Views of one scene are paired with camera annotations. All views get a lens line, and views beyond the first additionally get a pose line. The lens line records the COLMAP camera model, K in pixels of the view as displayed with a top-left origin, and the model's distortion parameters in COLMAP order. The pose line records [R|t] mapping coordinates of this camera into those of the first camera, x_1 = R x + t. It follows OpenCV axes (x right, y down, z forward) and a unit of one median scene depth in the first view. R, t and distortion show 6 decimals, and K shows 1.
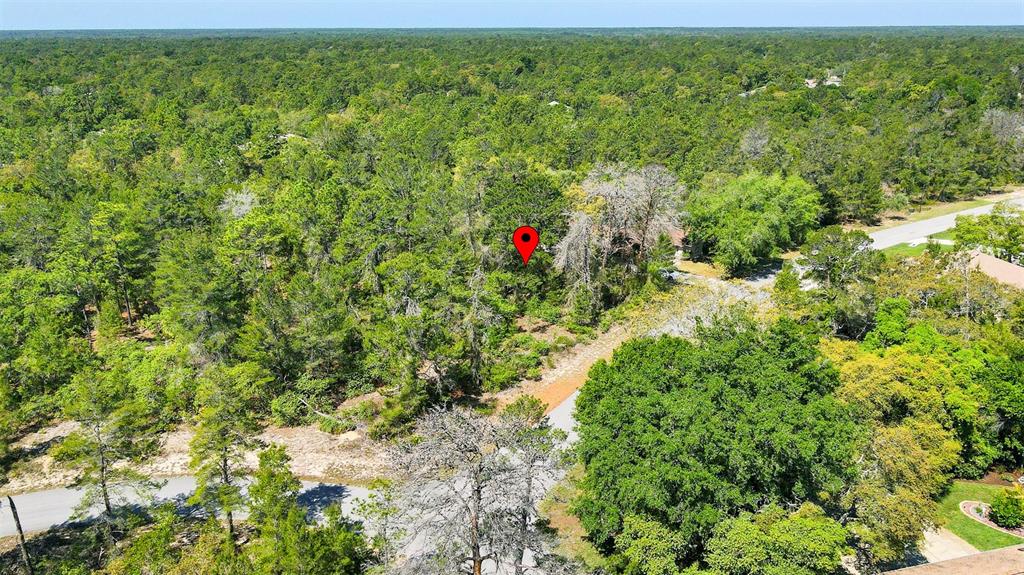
lens RADIAL K [[719.2, 0, 512.0], [0, 719.2, 287.5], [0, 0, 1]] dist [0.000631, 0.005723]
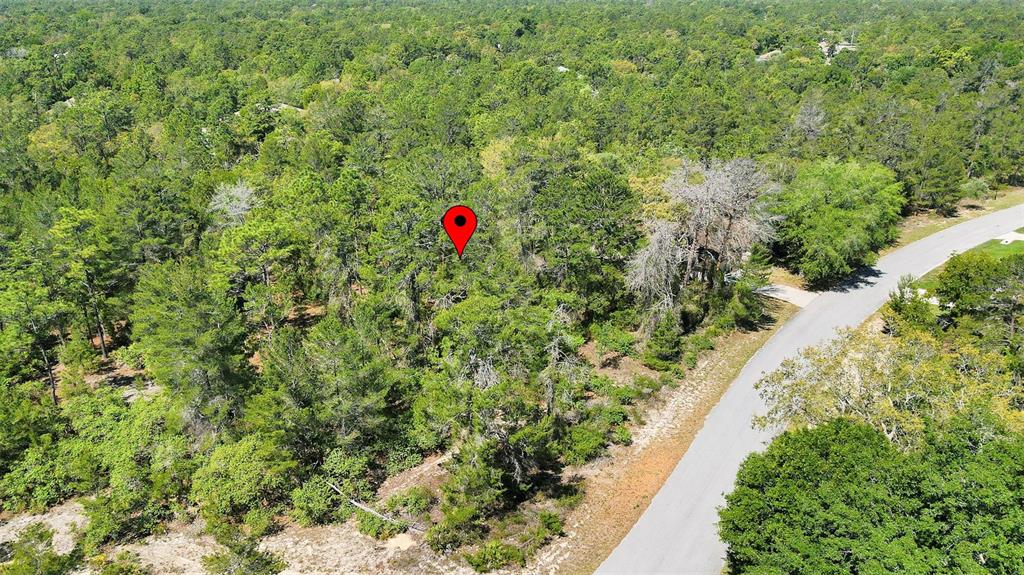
lens RADIAL K [[719.2, 0, 512.0], [0, 719.2, 287.5], [0, 0, 1]] dist [0.000631, 0.005723]
pose [[0.999802, -0.001706, 0.019846, -0.073302], [0.000699, 0.998719, 0.050592, -0.056937], [-0.019907, -0.050568, 0.998522, 0.155205]]
